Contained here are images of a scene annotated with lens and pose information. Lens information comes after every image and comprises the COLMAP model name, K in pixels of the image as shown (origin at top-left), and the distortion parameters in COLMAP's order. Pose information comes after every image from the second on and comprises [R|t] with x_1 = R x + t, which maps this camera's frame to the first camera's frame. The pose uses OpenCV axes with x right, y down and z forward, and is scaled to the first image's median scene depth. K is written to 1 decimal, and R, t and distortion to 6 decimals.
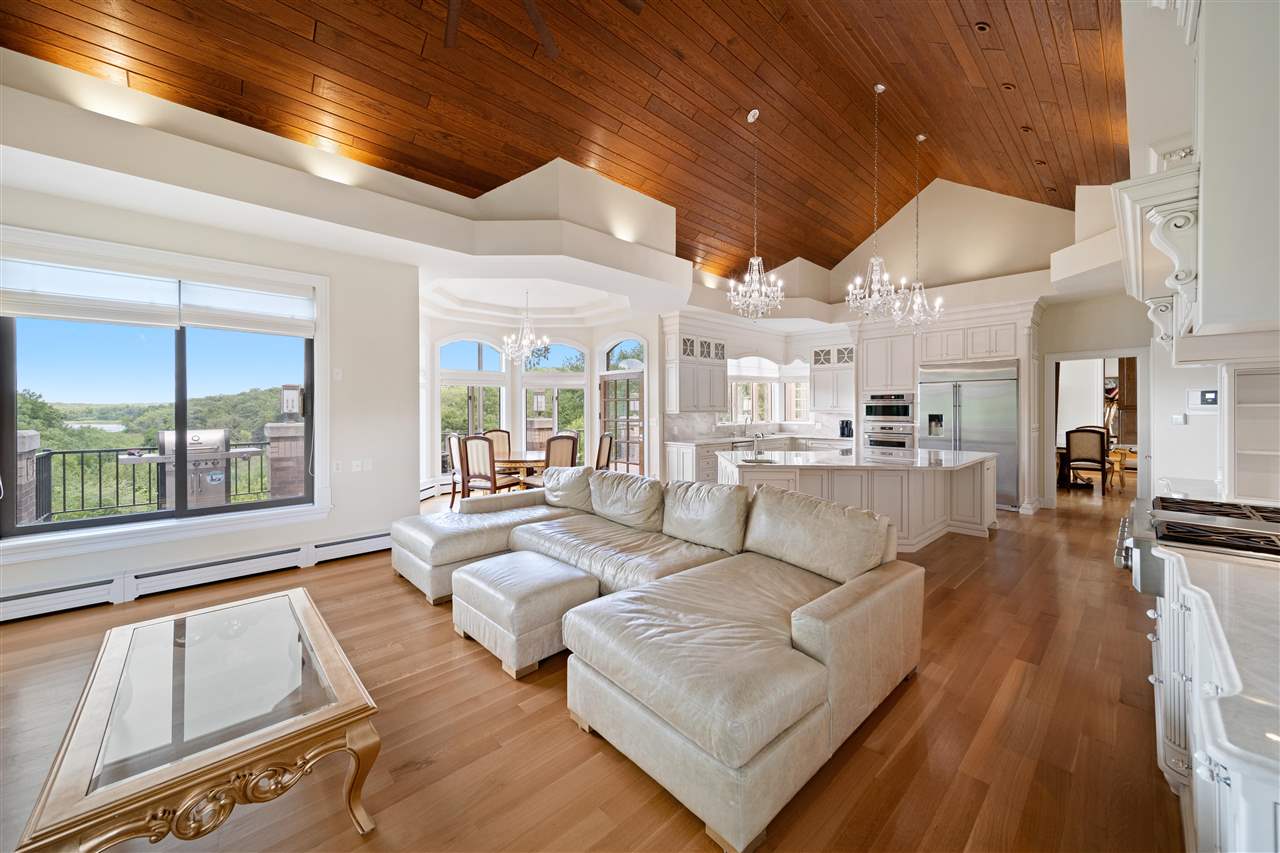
lens RADIAL K [[458.6, 0, 631.2], [0, 458.6, 414.7], [0, 0, 1]] dist [0.002127, 0.000007]
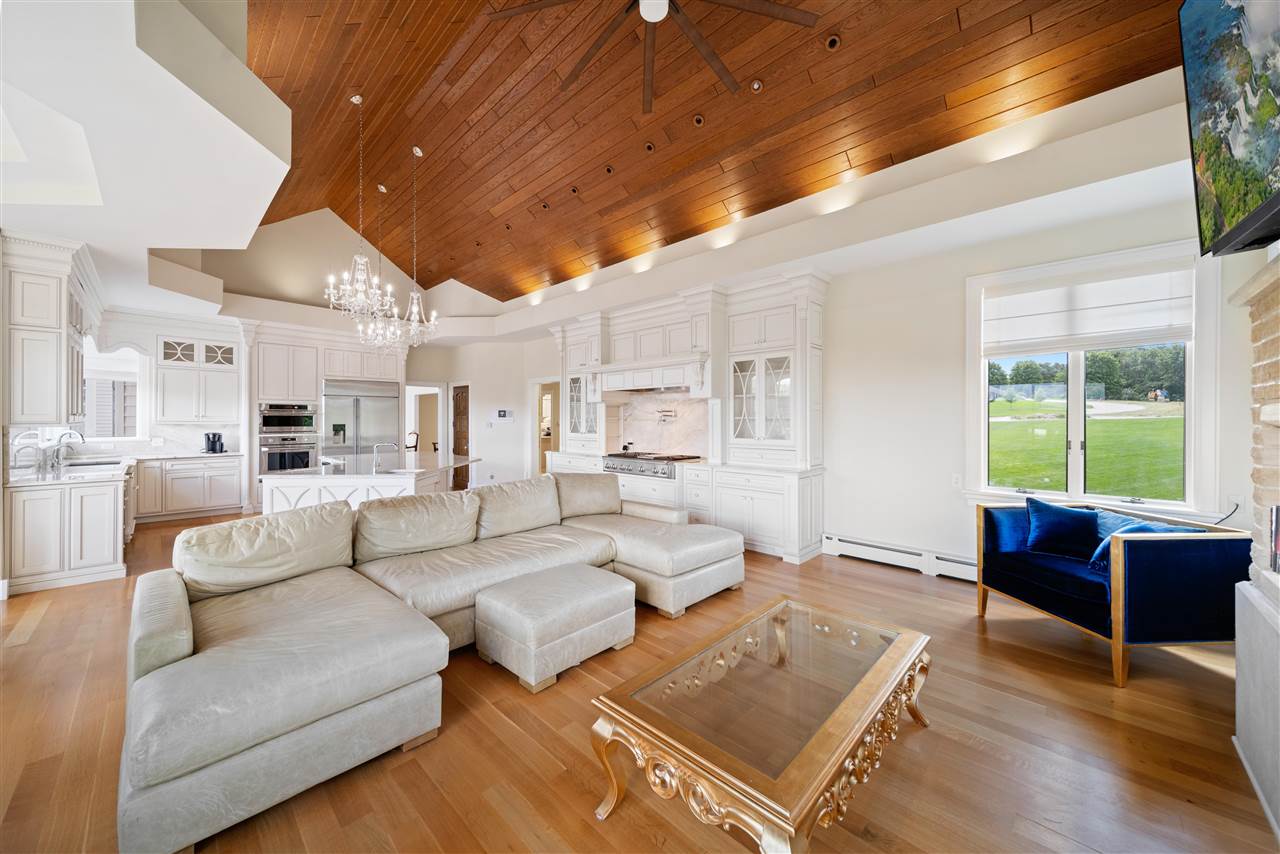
lens RADIAL K [[458.6, 0, 632.3], [0, 458.6, 421.1], [0, 0, 1]] dist [0.002127, 0.000007]
pose [[-0.061449, 0.001512, 0.998109, -0.462957], [0.013346, 0.999911, -0.000693, 0.001337], [-0.998021, 0.013278, -0.061463, 0.343866]]
